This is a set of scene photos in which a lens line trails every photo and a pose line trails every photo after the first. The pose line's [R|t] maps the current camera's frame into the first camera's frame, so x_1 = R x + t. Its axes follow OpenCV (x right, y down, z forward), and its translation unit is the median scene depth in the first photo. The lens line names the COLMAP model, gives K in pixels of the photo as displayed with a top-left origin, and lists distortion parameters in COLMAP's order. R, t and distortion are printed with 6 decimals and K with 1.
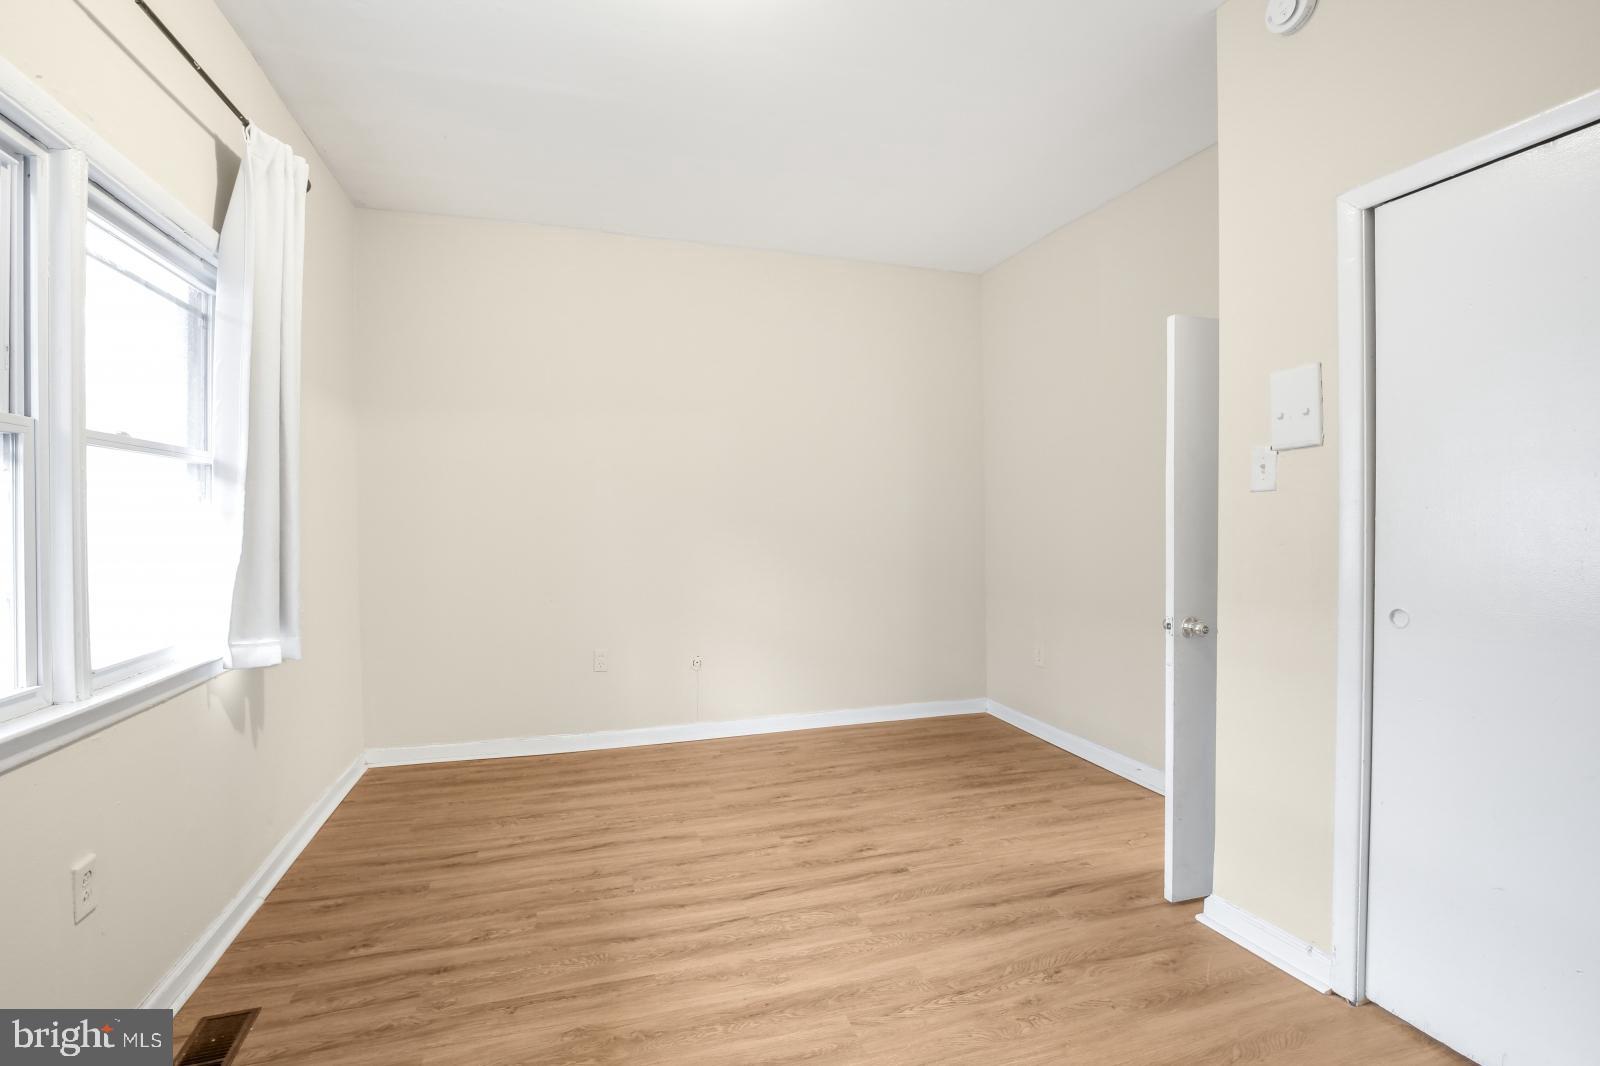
lens RADIAL K [[758.1, 0, 800.0], [0, 758.1, 533.0], [0, 0, 1]] dist [-0.055851, 0.000110]
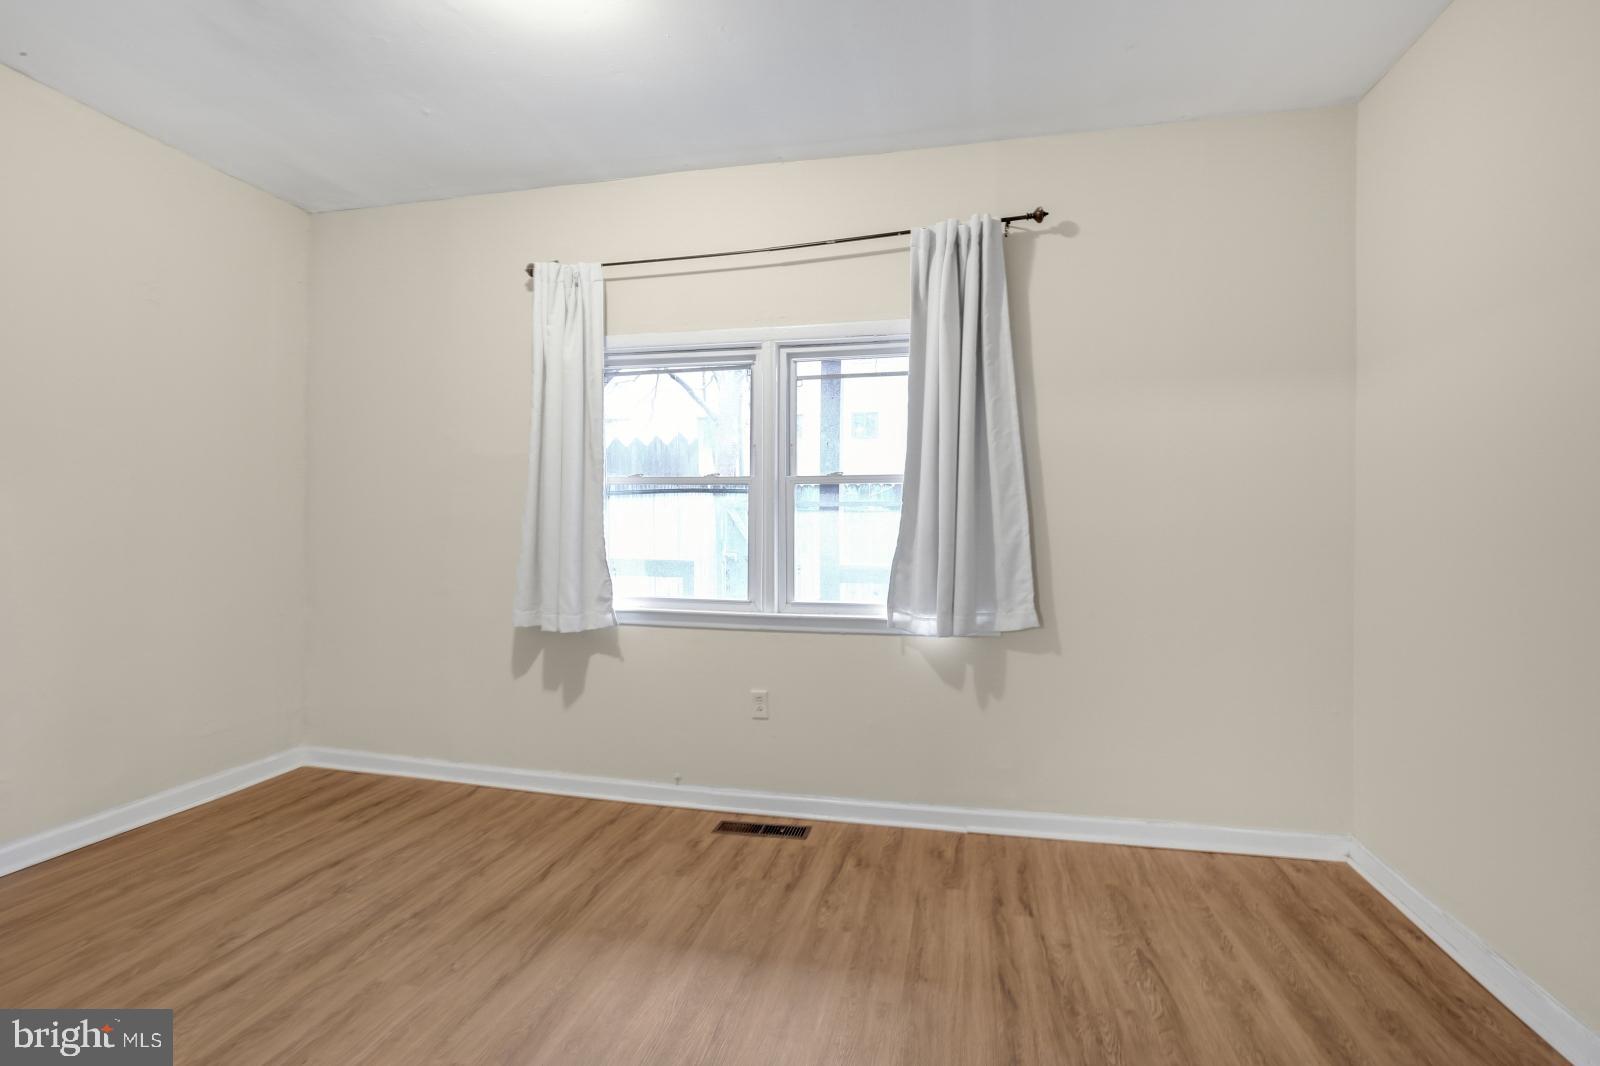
lens RADIAL K [[750.4, 0, 799.7], [0, 750.4, 525.1], [0, 0, 1]] dist [-0.001623, 0.000151]
pose [[-0.509944, -0.001817, -0.860206, 0.586179], [-0.012577, 0.999907, 0.005344, -0.019805], [0.860116, 0.013544, -0.509919, 1.641656]]
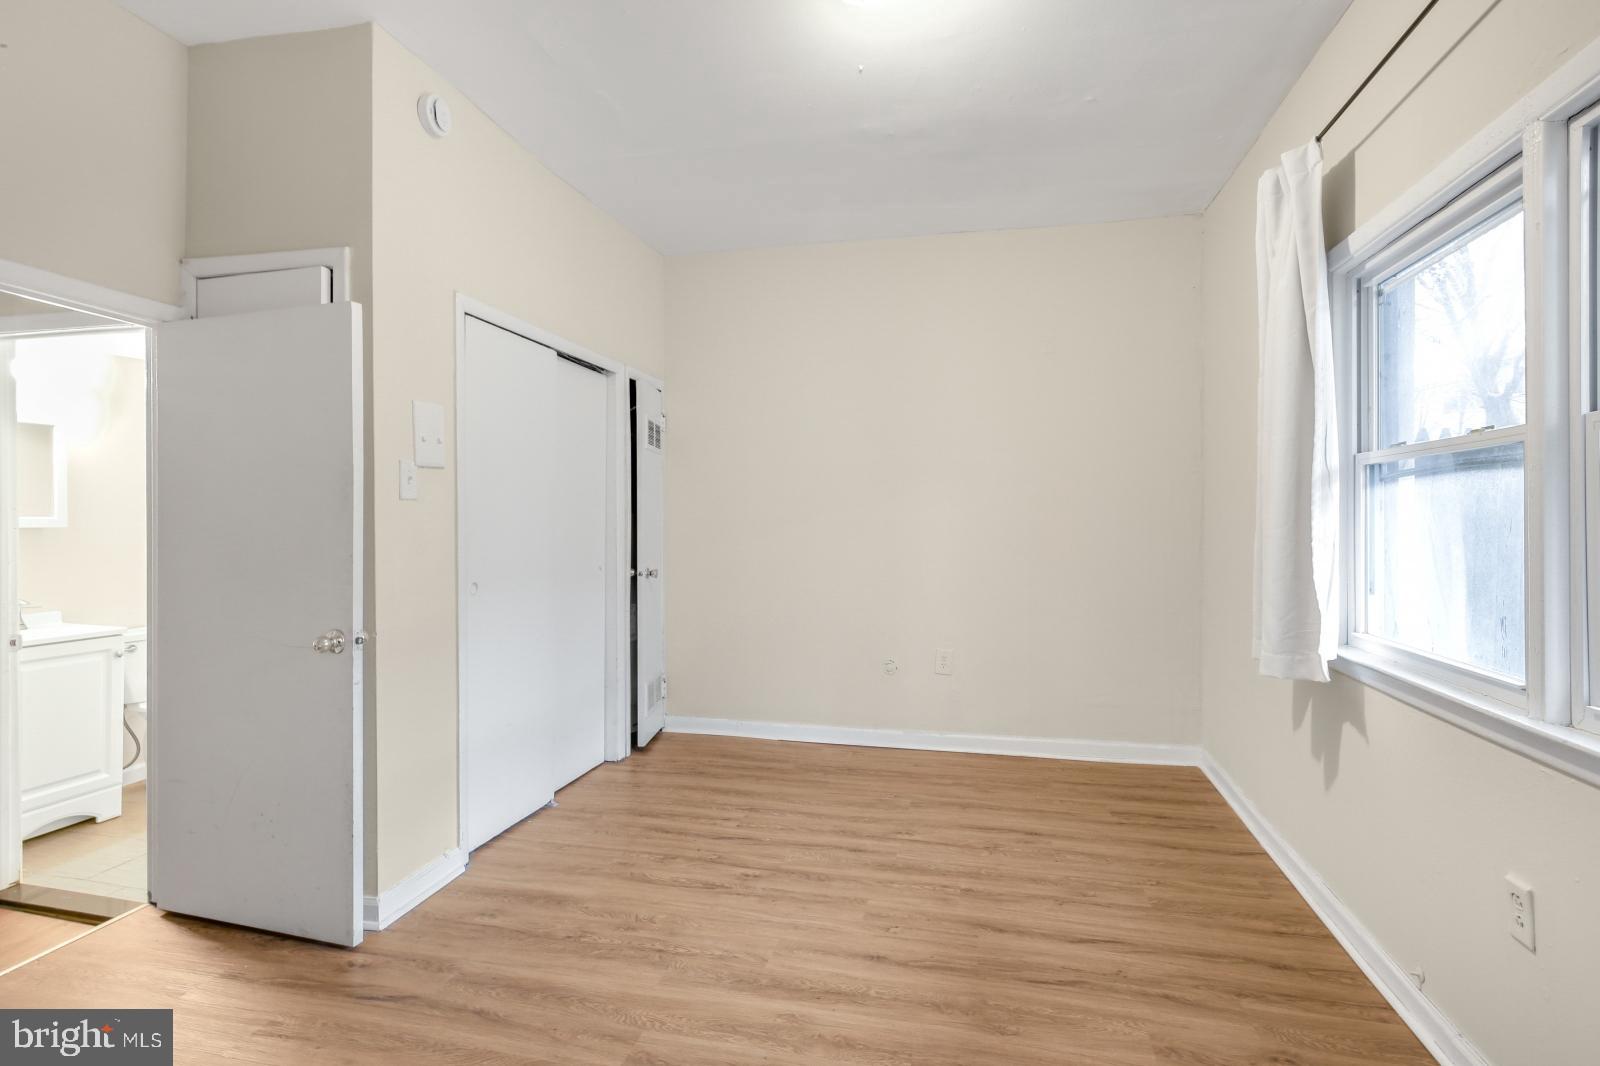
lens RADIAL K [[759.7, 0, 804.6], [0, 759.7, 504.9], [0, 0, 1]] dist [-0.010969, 0.000353]
pose [[-0.860937, 0.012468, 0.508559, -0.528403], [0.006101, 0.999881, -0.014185, -0.029812], [-0.508675, -0.009110, -0.860910, 1.780067]]
